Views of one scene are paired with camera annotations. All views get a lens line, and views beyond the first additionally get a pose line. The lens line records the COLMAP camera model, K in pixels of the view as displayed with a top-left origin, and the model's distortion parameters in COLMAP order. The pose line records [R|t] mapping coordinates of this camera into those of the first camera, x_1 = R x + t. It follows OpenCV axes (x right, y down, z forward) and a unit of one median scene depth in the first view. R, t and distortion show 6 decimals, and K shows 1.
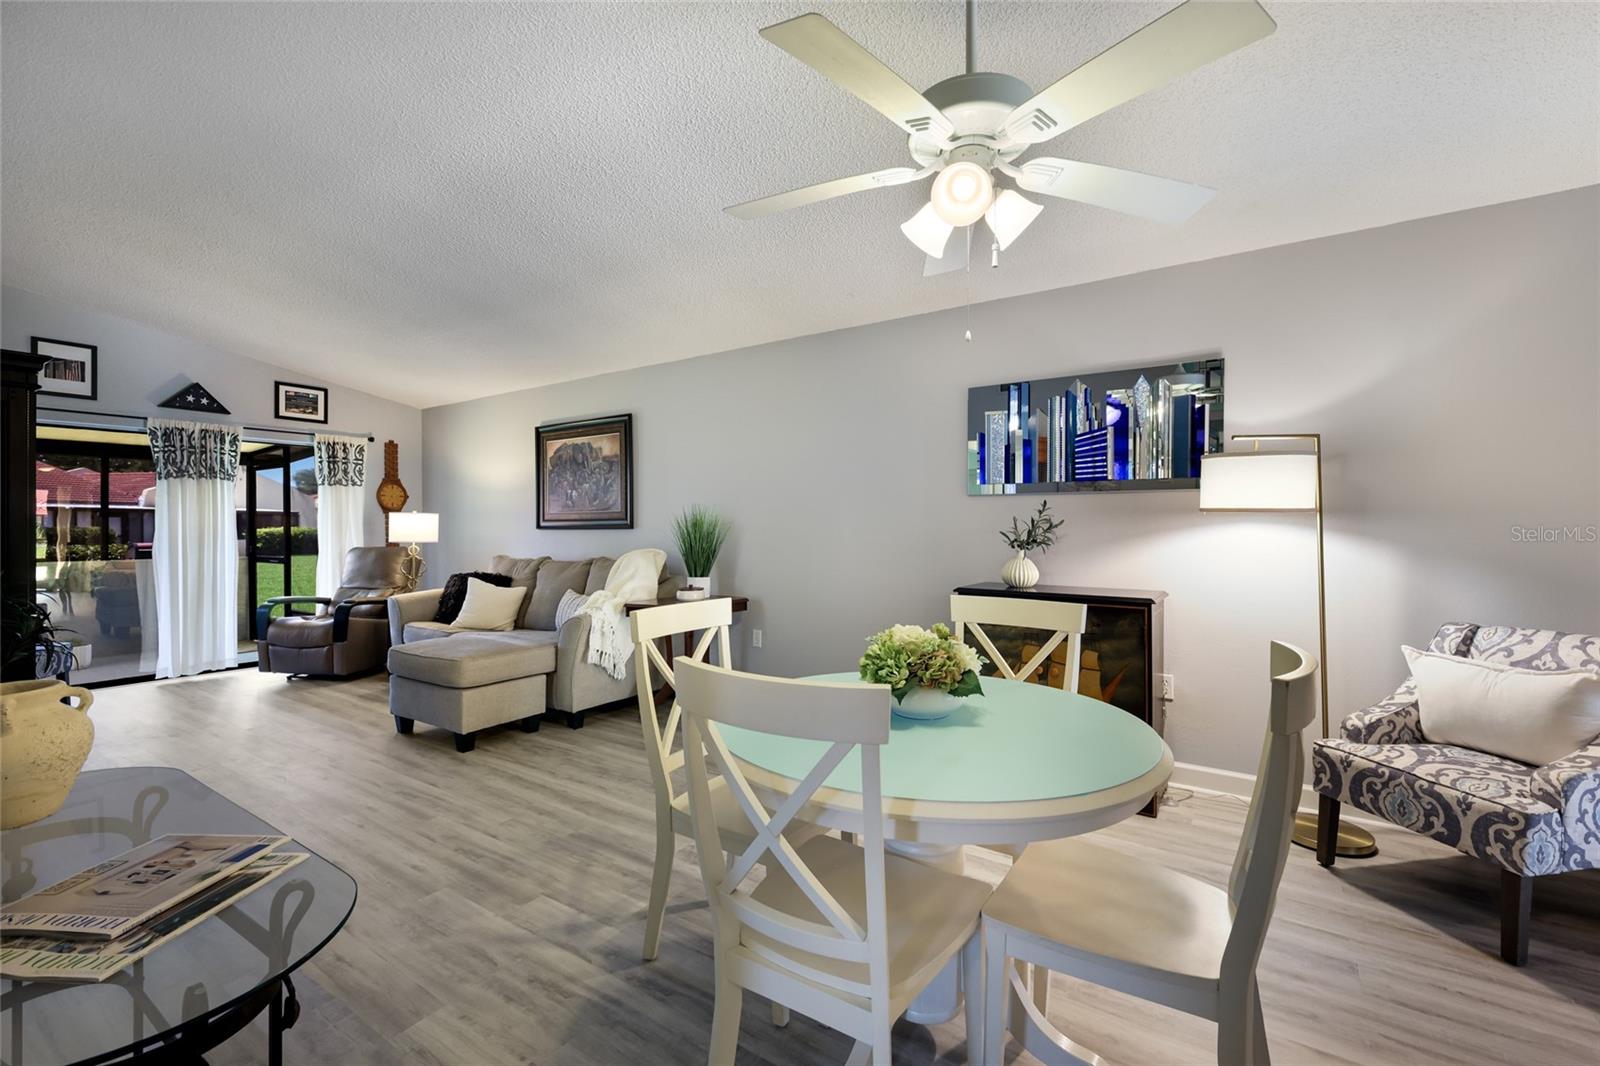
lens RADIAL K [[685.6, 0, 801.2], [0, 685.6, 534.2], [0, 0, 1]] dist [0.002278, 0.000183]
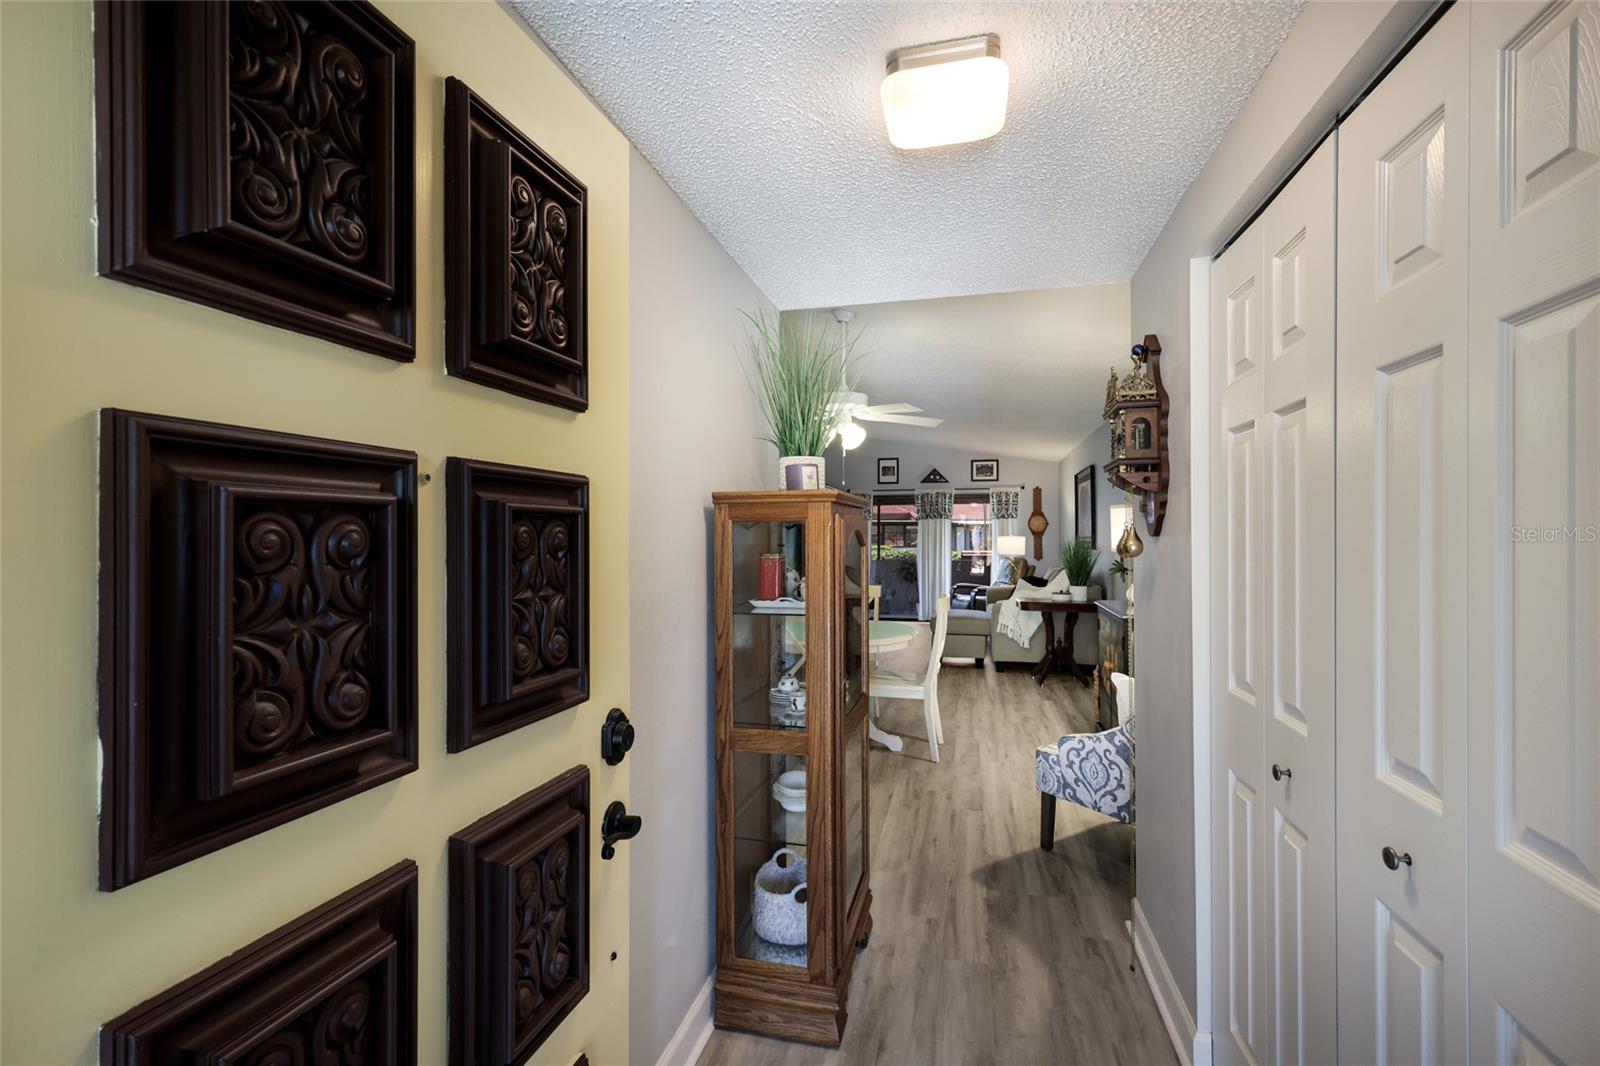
lens RADIAL K [[701.2, 0, 801.6], [0, 701.2, 528.4], [0, 0, 1]] dist [0.003757, 0.000466]
pose [[0.350754, -0.008660, -0.936428, 0.830467], [-0.009918, 0.999867, -0.012962, -0.025335], [0.936415, 0.013834, 0.350621, -0.026073]]
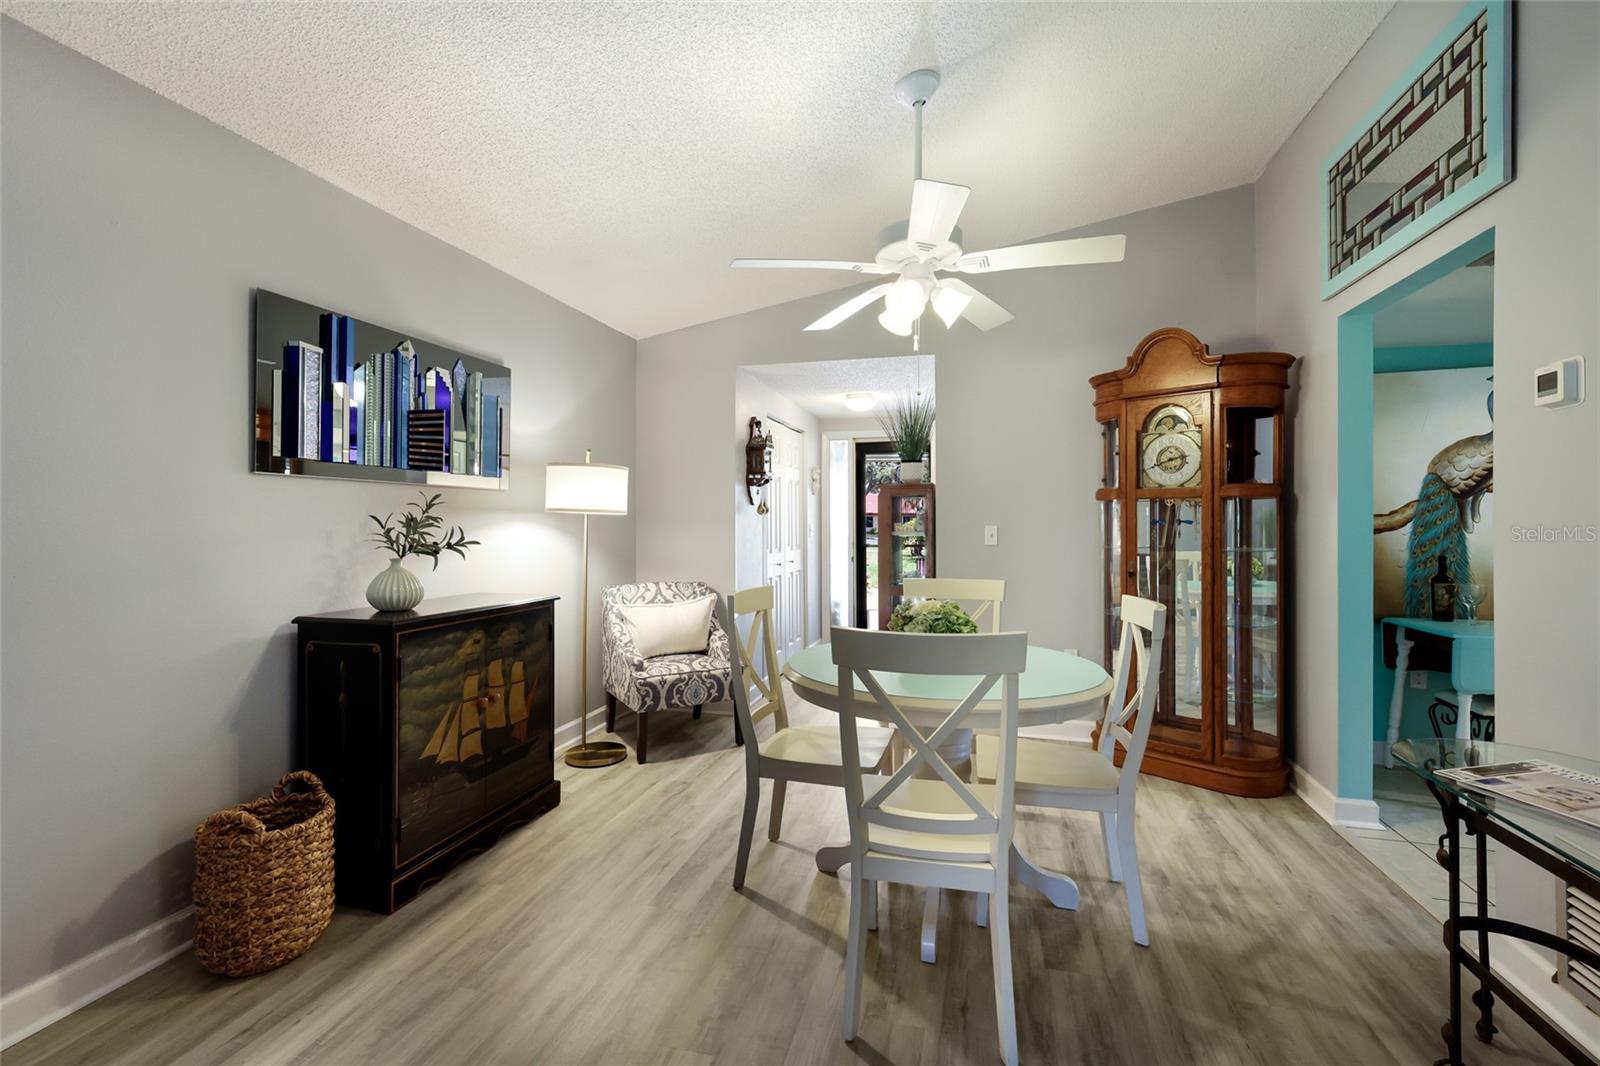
lens RADIAL K [[696.9, 0, 804.1], [0, 696.9, 523.6], [0, 0, 1]] dist [0.007382, 0.000485]
pose [[-0.337097, 0.001088, 0.941469, -0.326438], [0.015244, 0.999875, 0.004303, -0.006509], [-0.941346, 0.015802, -0.337071, 0.534283]]
